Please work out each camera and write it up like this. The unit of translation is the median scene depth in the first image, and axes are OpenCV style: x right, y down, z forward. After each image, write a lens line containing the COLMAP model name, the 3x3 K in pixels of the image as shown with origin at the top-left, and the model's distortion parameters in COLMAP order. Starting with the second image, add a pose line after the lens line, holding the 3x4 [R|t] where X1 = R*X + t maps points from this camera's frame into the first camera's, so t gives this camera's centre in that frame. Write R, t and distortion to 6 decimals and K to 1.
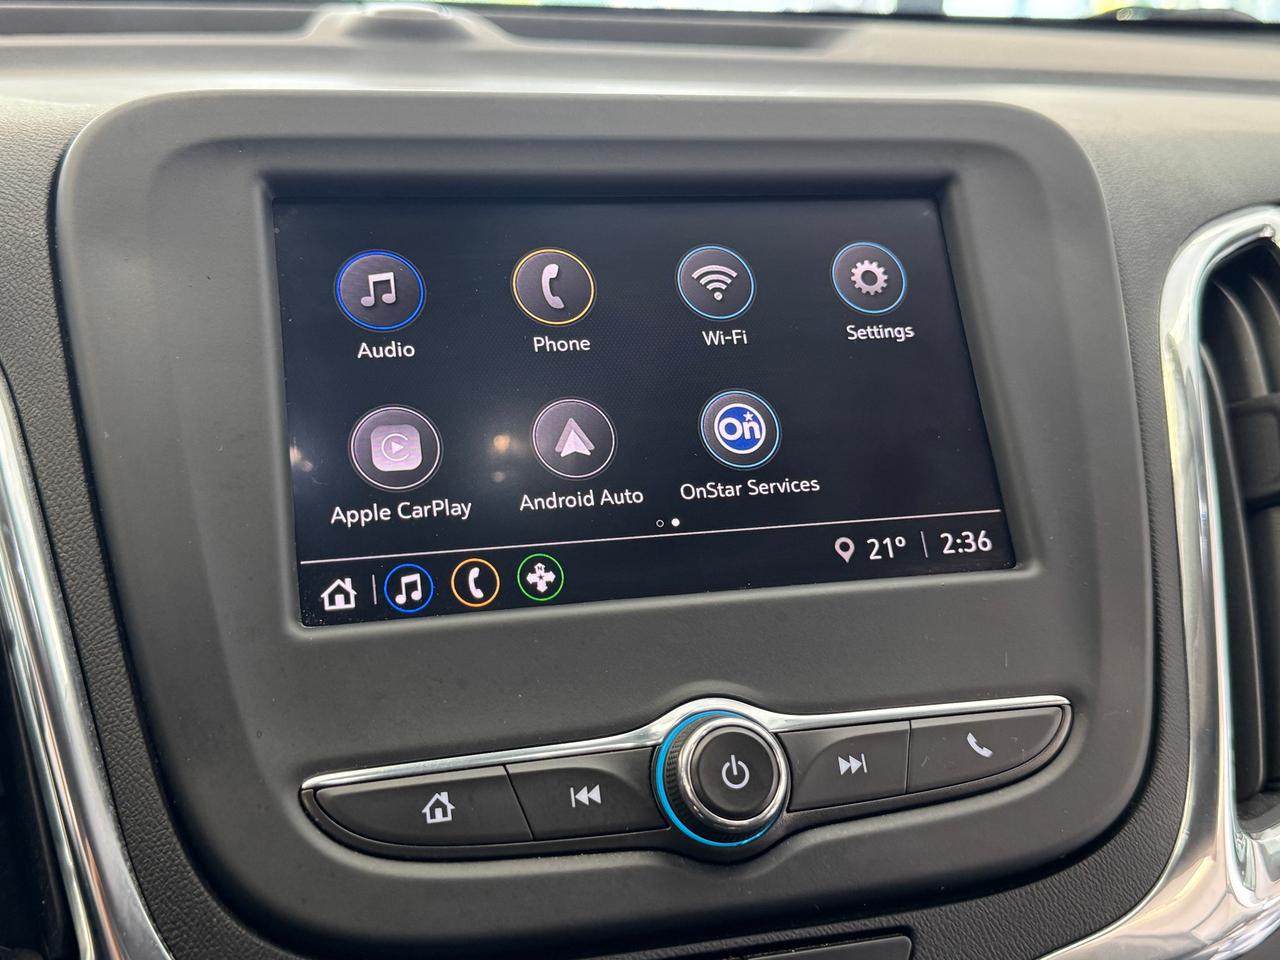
lens RADIAL K [[1404.1, 0, 640.1], [0, 1404.1, 474.3], [0, 0, 1]] dist [-0.072018, 0.000000]
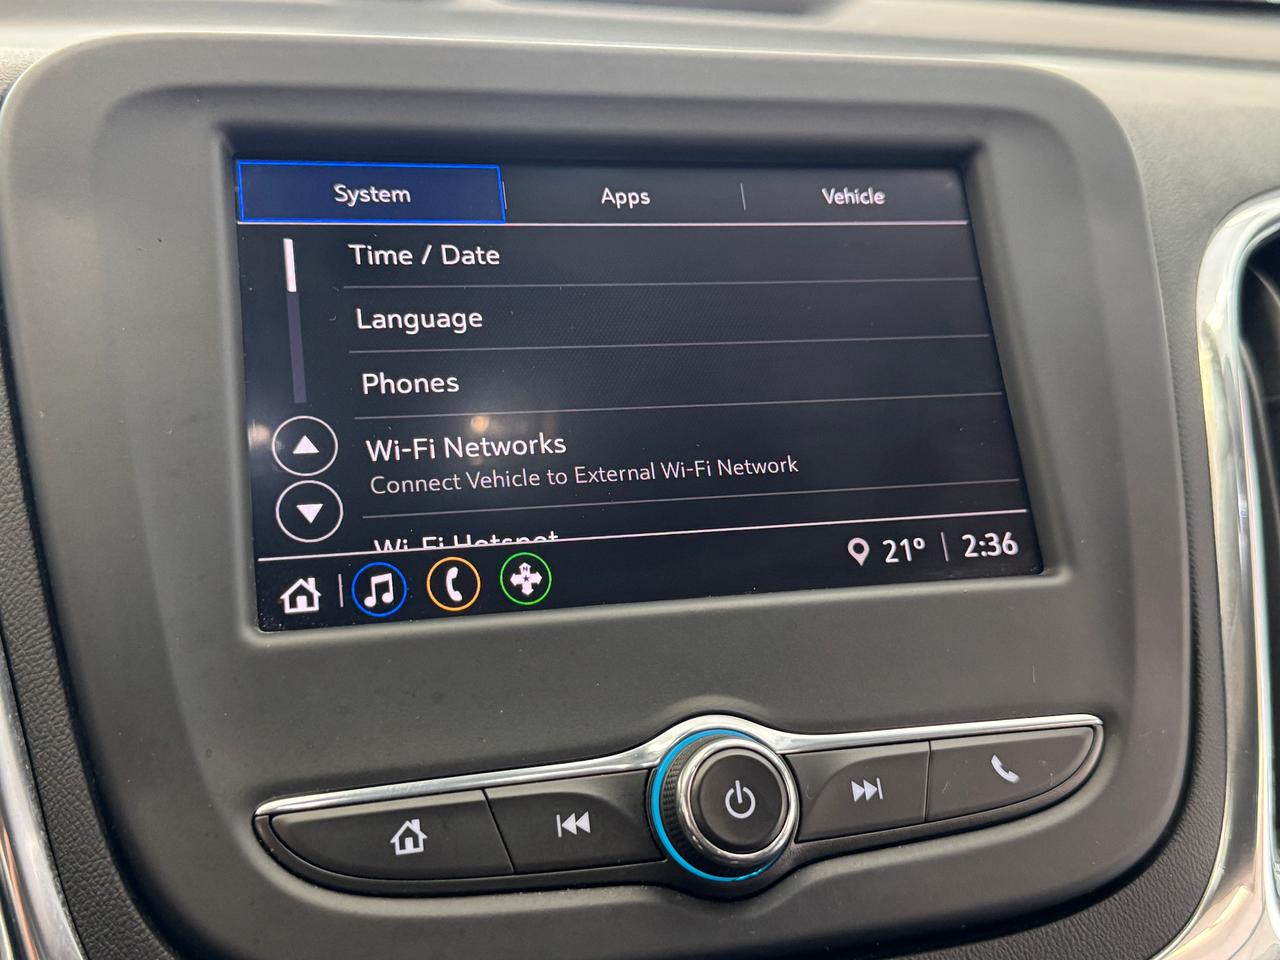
lens RADIAL K [[1404.1, 0, 641.7], [0, 1404.1, 487.9], [0, 0, 1]] dist [-0.072018, 0.000000]
pose [[0.999762, 0.014942, 0.015902, -0.011729], [-0.015324, 0.999590, 0.024181, -0.008284], [-0.015534, -0.024418, 0.999581, 0.099593]]
